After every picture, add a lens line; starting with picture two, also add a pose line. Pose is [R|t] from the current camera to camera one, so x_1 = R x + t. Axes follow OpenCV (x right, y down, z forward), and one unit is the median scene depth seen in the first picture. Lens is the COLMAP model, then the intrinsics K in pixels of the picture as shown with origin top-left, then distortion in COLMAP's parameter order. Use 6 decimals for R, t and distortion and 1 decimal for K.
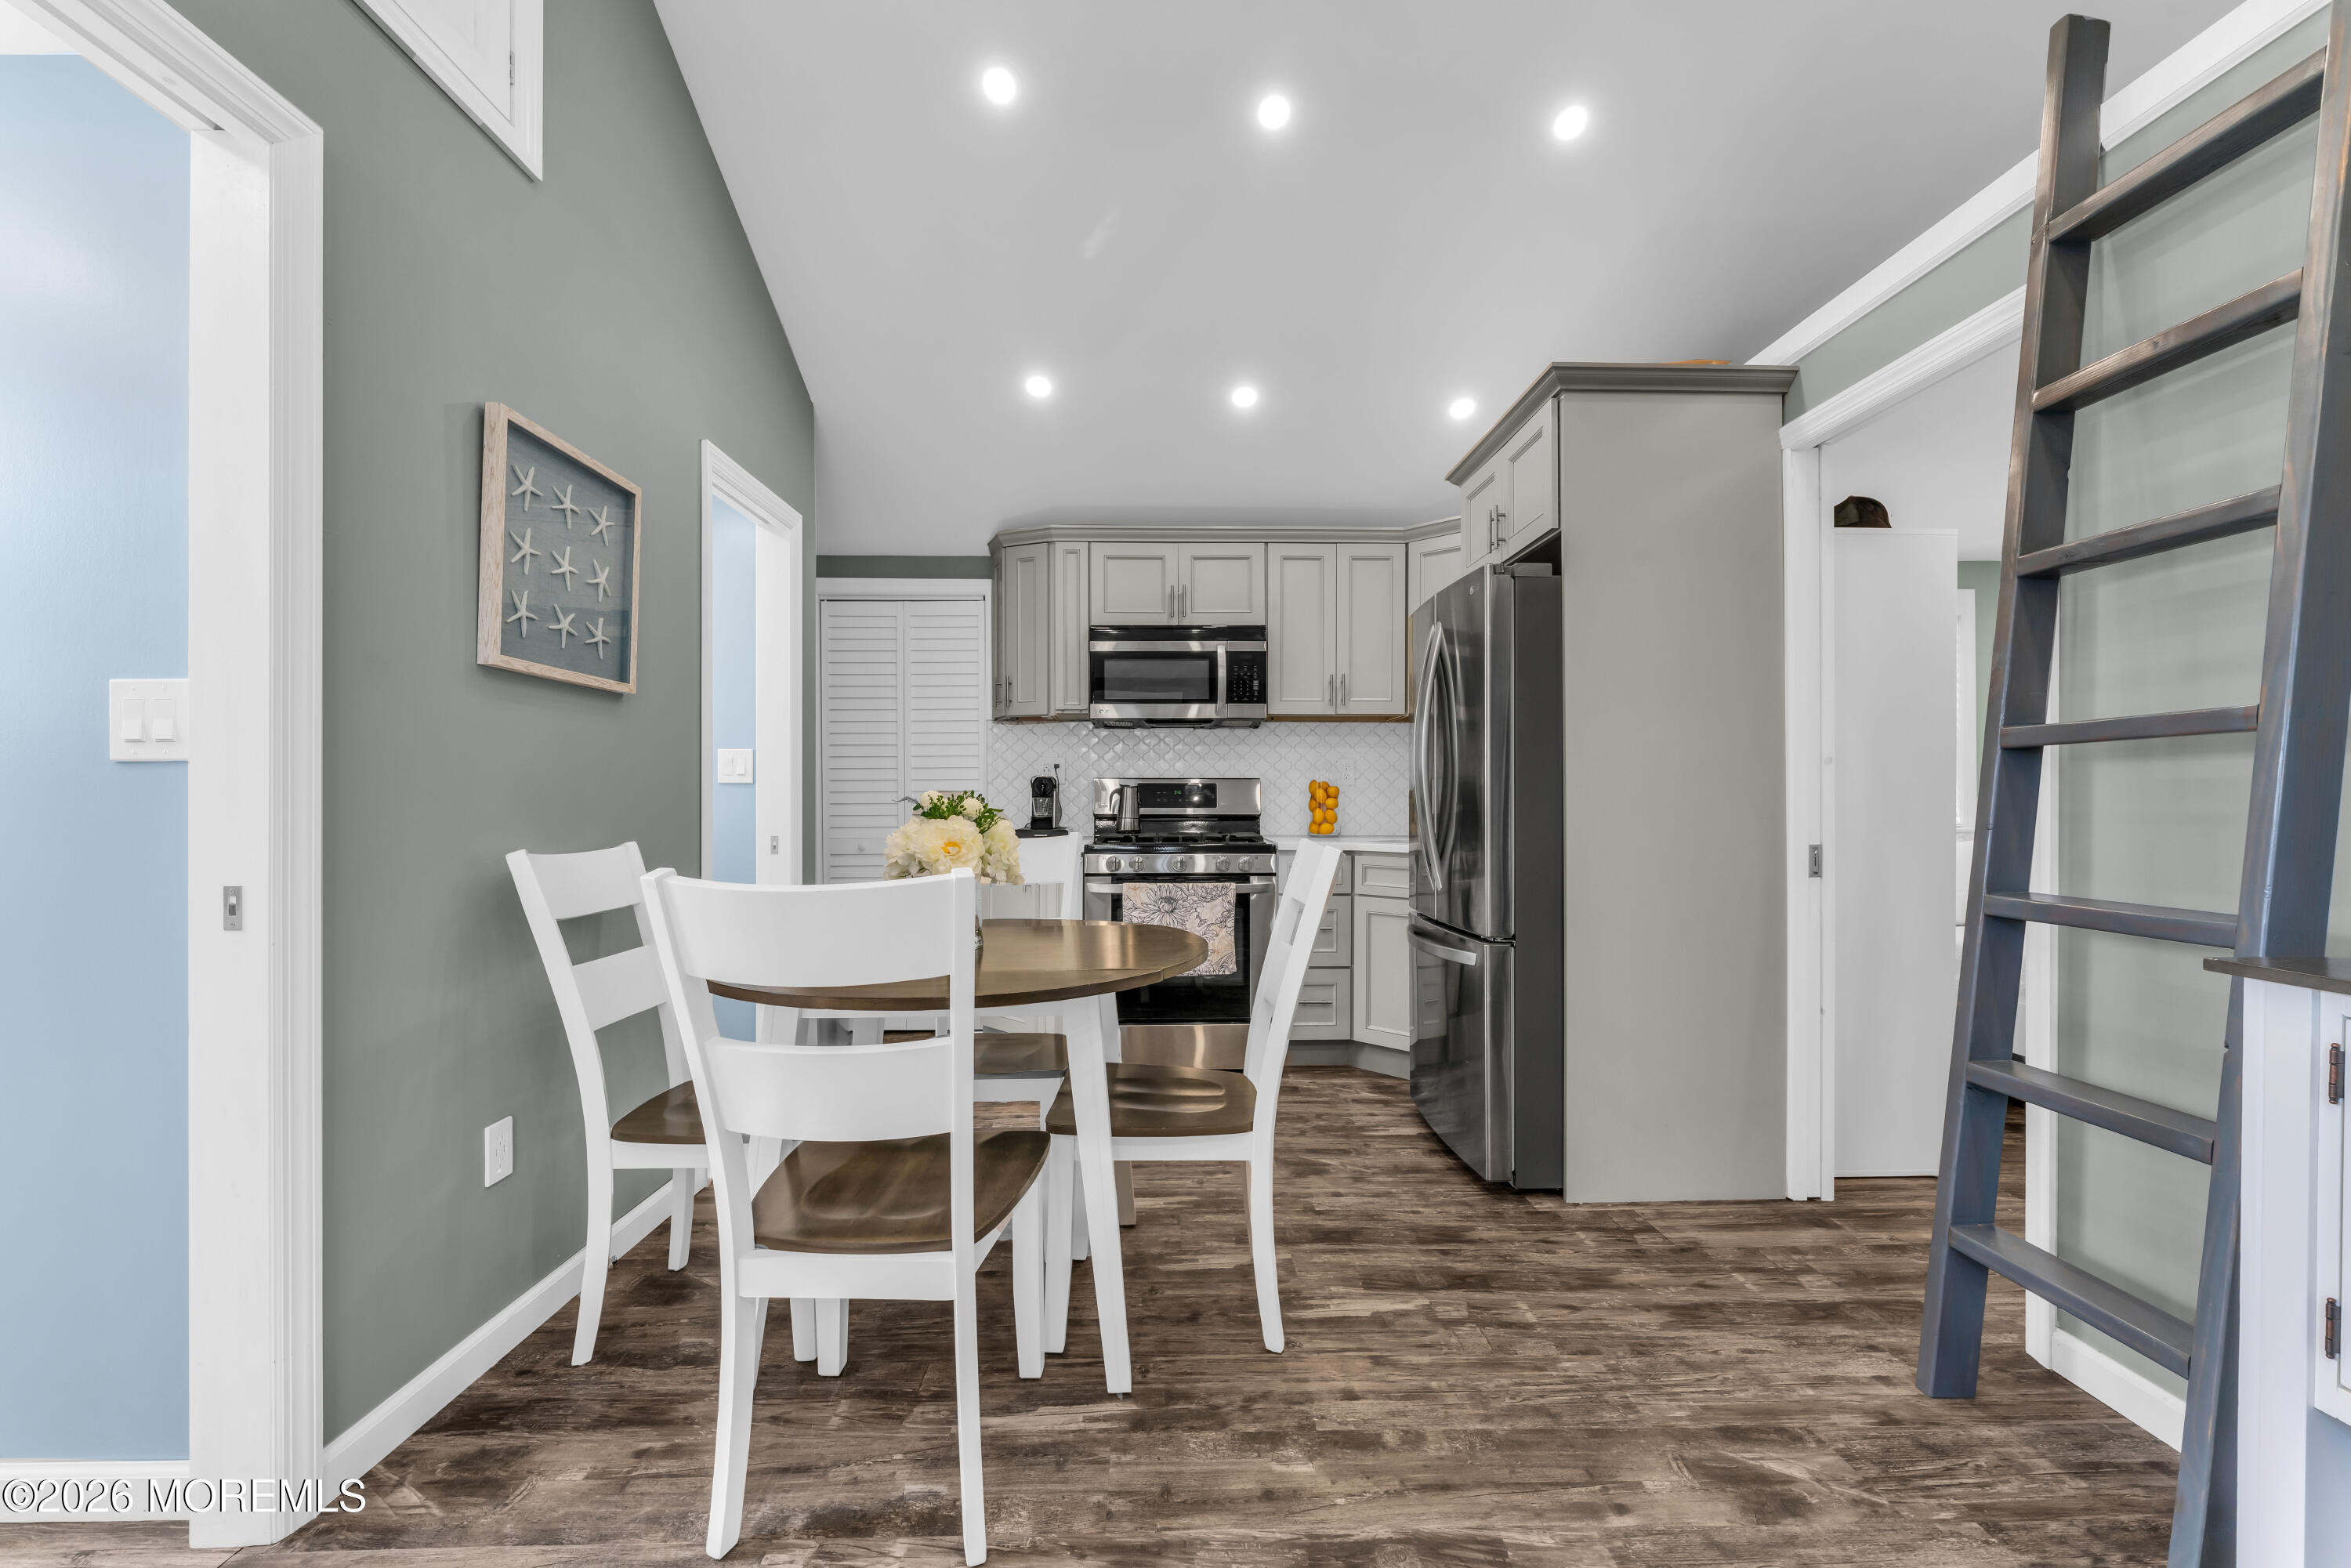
lens RADIAL K [[946.7, 0, 1166.2], [0, 946.7, 807.7], [0, 0, 1]] dist [0.000294, 0.000631]
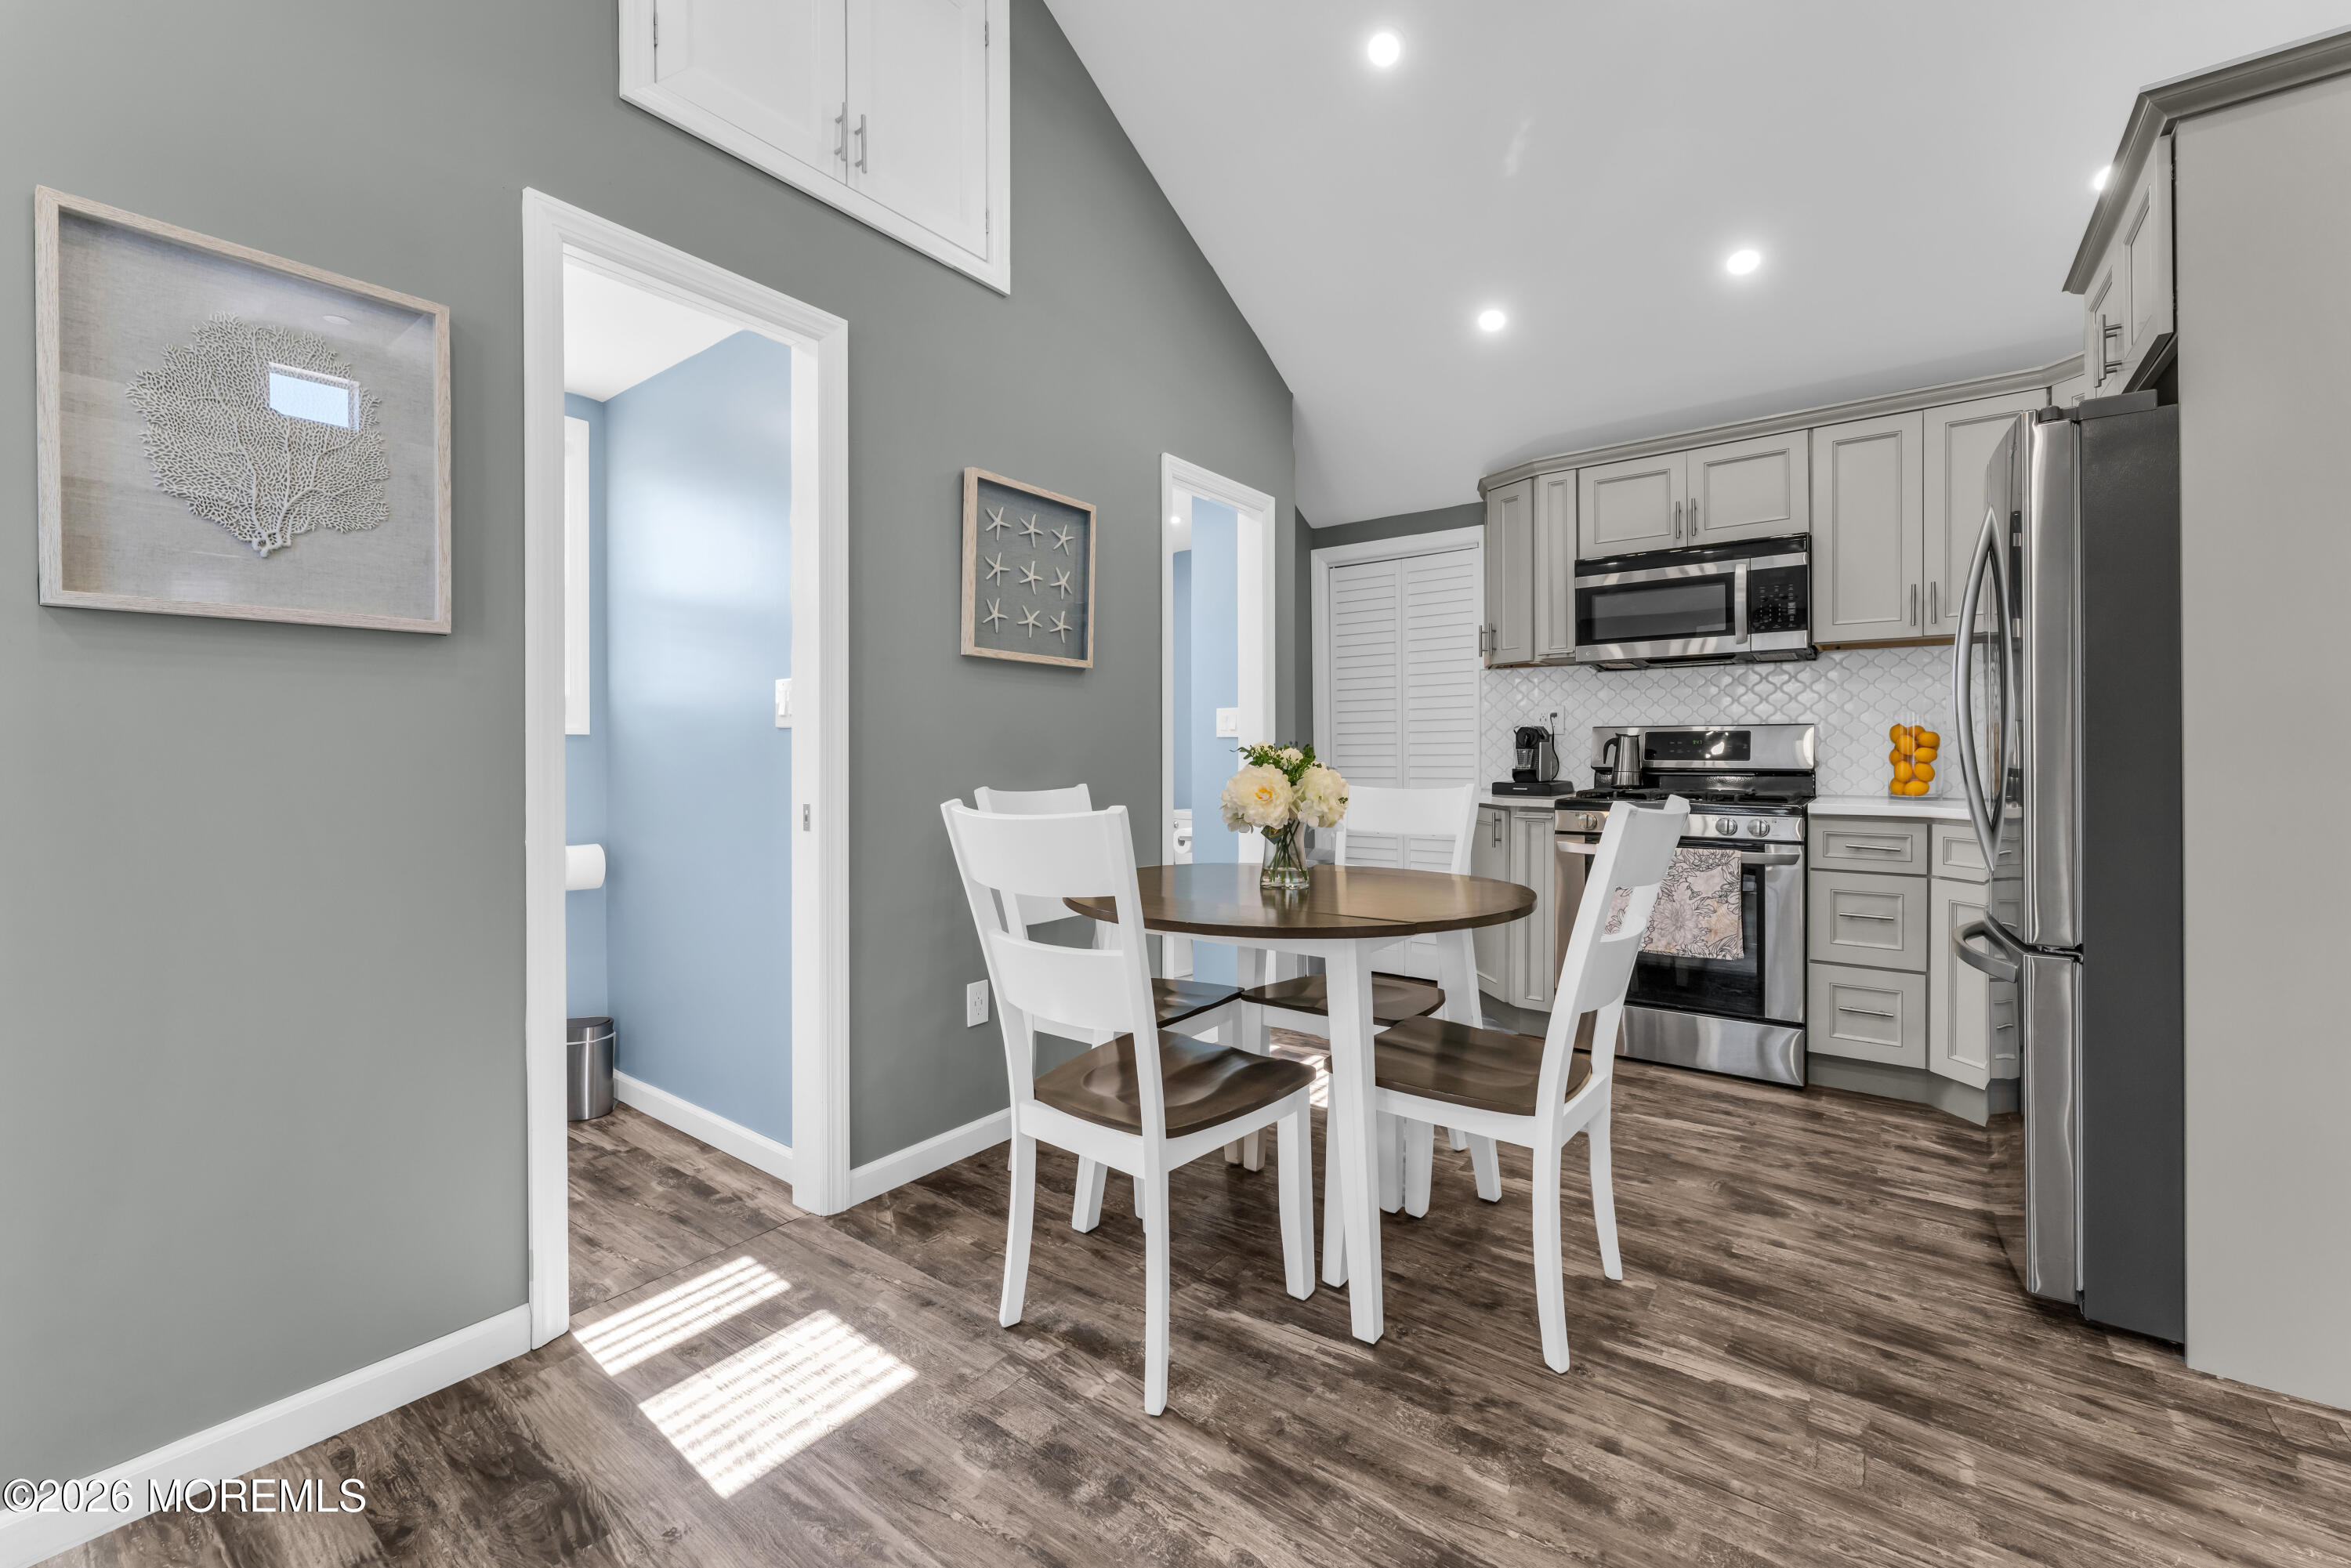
lens RADIAL K [[946.7, 0, 1166.0], [0, 946.7, 762.7], [0, 0, 1]] dist [0.000294, 0.000631]
pose [[0.787211, 0.004473, -0.616668, 0.307867], [-0.003462, 0.999990, 0.002834, 0.003259], [0.616674, -0.000096, 0.787219, 0.063052]]
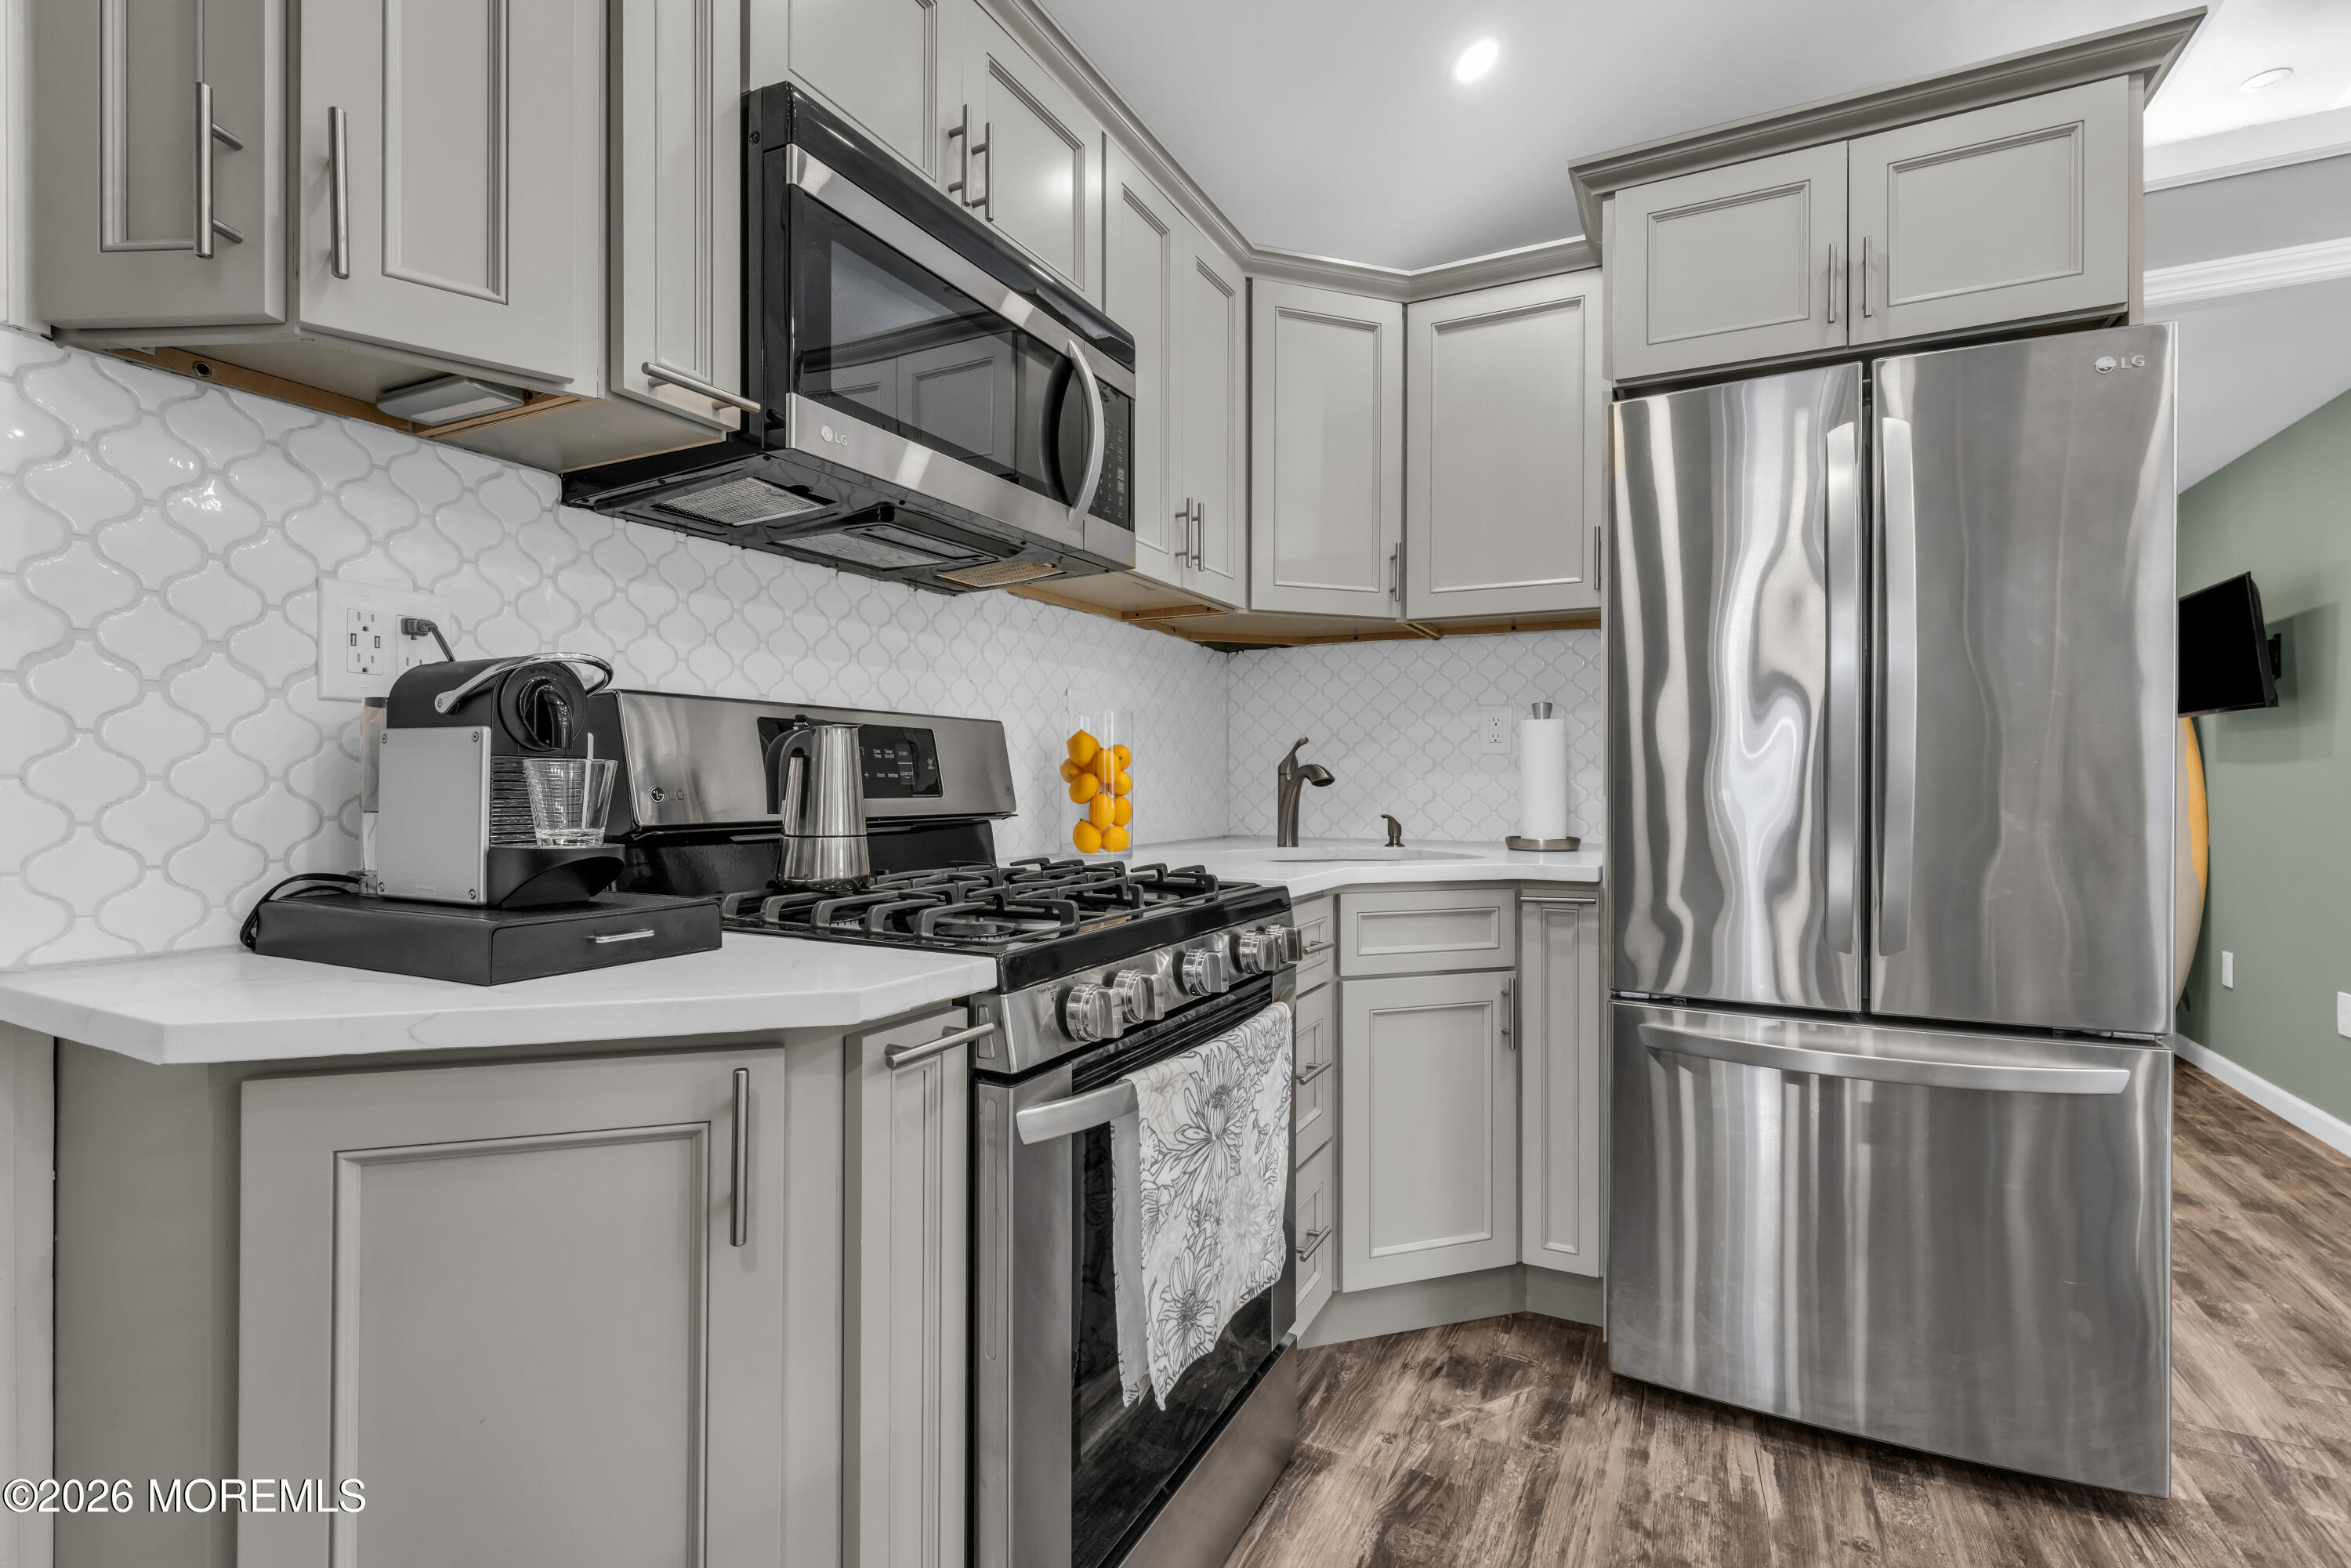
lens RADIAL K [[1077.9, 0, 1172.5], [0, 1077.9, 785.1], [0, 0, 1]] dist [0.005486, 0.000867]
pose [[0.458317, -0.005204, 0.888774, -0.521721], [0.003346, 0.999986, 0.004130, -0.010943], [-0.888783, 0.001081, 0.458328, 1.398525]]
